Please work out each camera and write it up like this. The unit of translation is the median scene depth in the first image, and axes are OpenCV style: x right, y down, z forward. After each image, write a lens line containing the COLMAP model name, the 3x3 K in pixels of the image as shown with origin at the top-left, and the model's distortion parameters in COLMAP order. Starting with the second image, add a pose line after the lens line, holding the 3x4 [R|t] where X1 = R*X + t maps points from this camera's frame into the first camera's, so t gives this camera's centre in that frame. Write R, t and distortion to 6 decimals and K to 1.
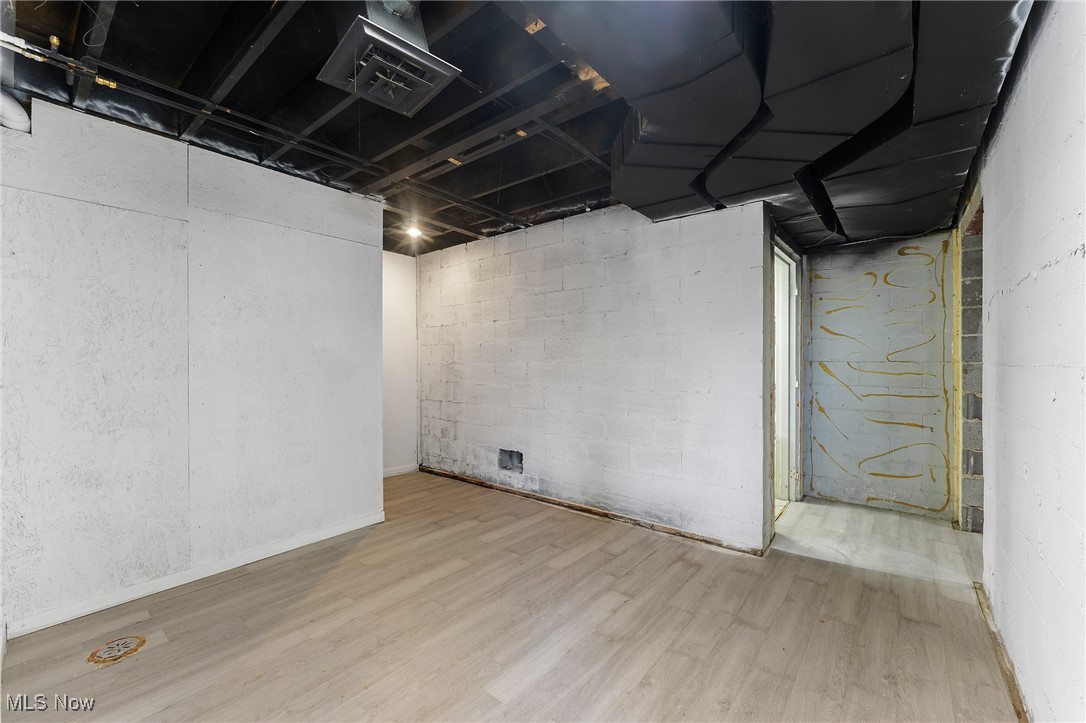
lens RADIAL K [[440.0, 0, 543.6], [0, 440.0, 362.4], [0, 0, 1]] dist [-0.000718, -0.000403]
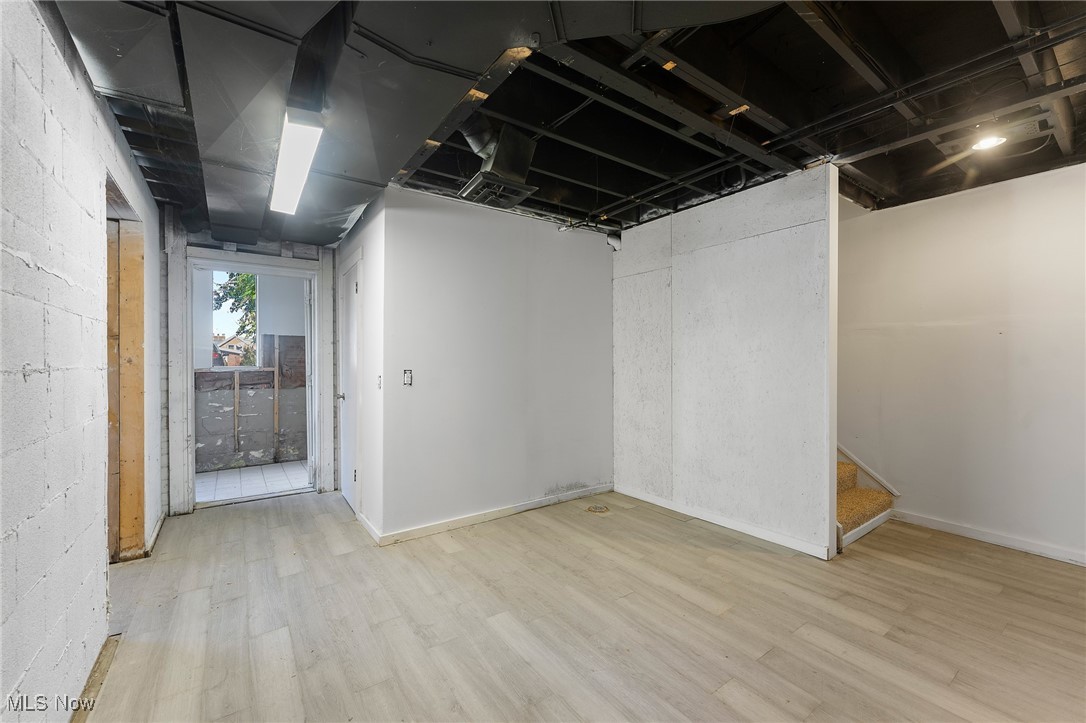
lens RADIAL K [[440.0, 0, 544.0], [0, 440.0, 361.1], [0, 0, 1]] dist [-0.000718, -0.000403]
pose [[-0.262255, 0.003400, -0.964993, 0.686771], [0.003036, 0.999992, 0.002698, -0.006470], [0.964994, -0.002222, -0.262263, 0.906165]]
